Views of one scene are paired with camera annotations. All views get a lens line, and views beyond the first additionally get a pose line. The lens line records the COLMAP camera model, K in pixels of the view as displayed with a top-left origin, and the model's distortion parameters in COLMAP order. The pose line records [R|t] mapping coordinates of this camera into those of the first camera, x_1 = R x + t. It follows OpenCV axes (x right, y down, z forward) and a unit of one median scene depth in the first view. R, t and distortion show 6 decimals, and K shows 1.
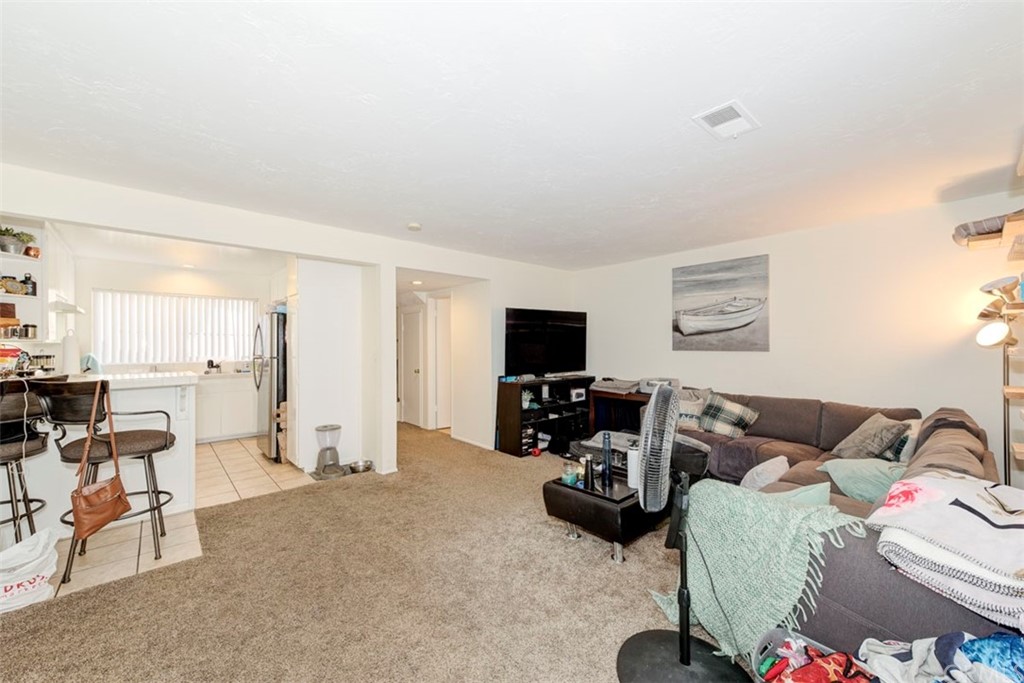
lens RADIAL K [[397.8, 0, 512.0], [0, 397.8, 341.5], [0, 0, 1]] dist [0.002190, 0.000270]
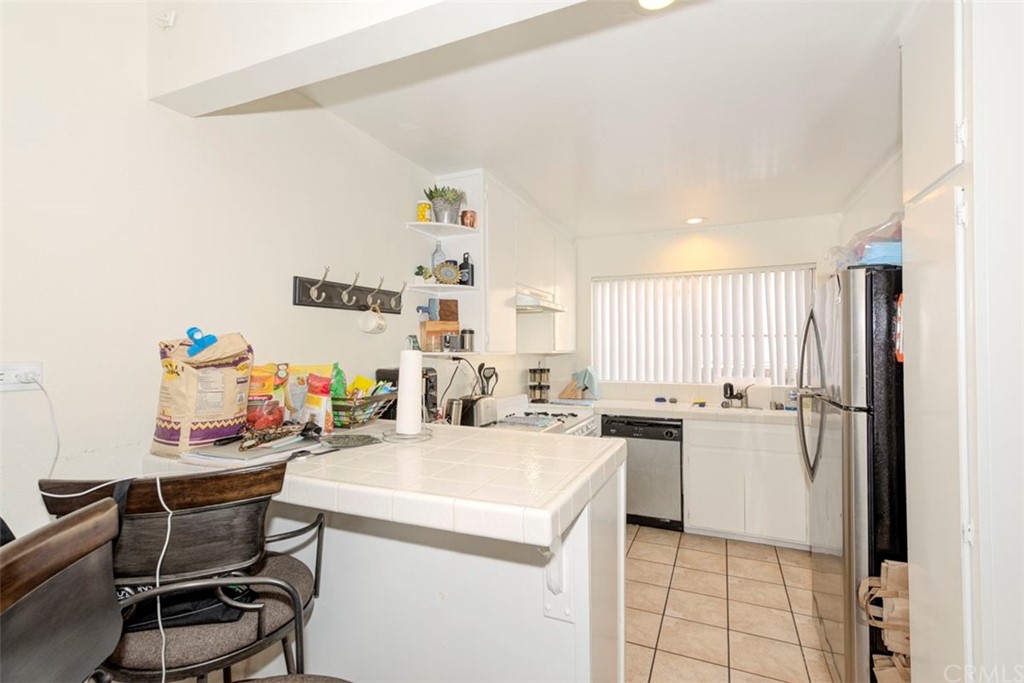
lens RADIAL K [[489.2, 0, 507.0], [0, 489.2, 343.5], [0, 0, 1]] dist [0.001770, 0.000430]
pose [[0.419318, -0.005256, -0.907824, -0.358911], [0.008518, 0.999962, -0.001855, -0.013859], [0.907799, -0.006955, 0.419347, 0.579346]]
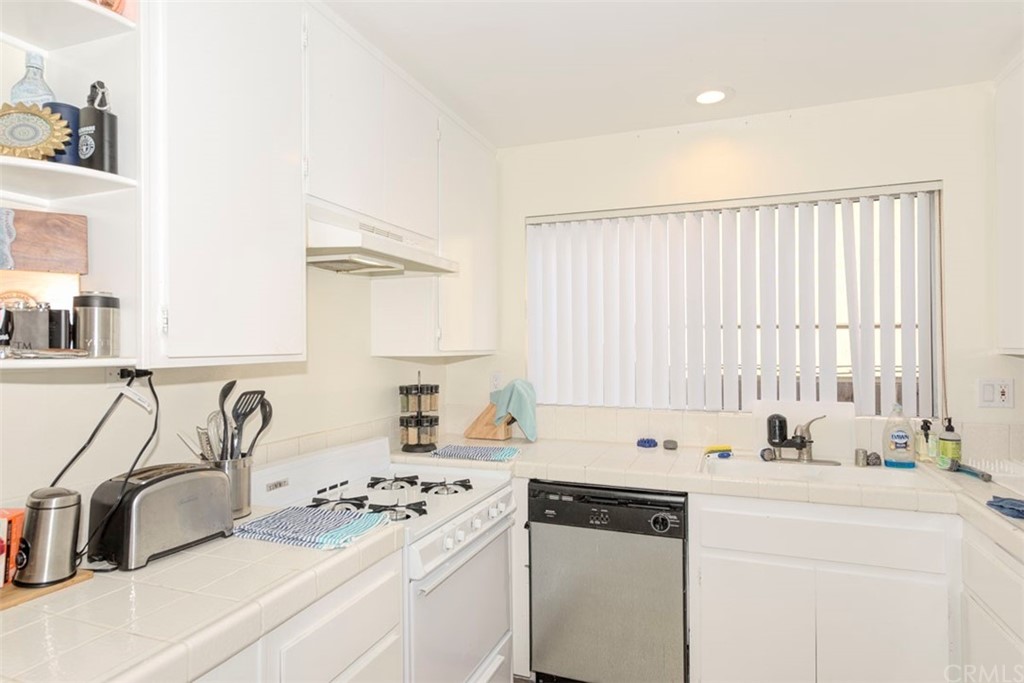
lens RADIAL K [[619.1, 0, 512.0], [0, 619.1, 341.5], [0, 0, 1]] dist [-0.001792, -0.000821]
pose [[0.478146, -0.001593, -0.878279, -0.617797], [0.009127, 0.999953, 0.003155, -0.011423], [0.878233, -0.009525, 0.478138, 0.835874]]
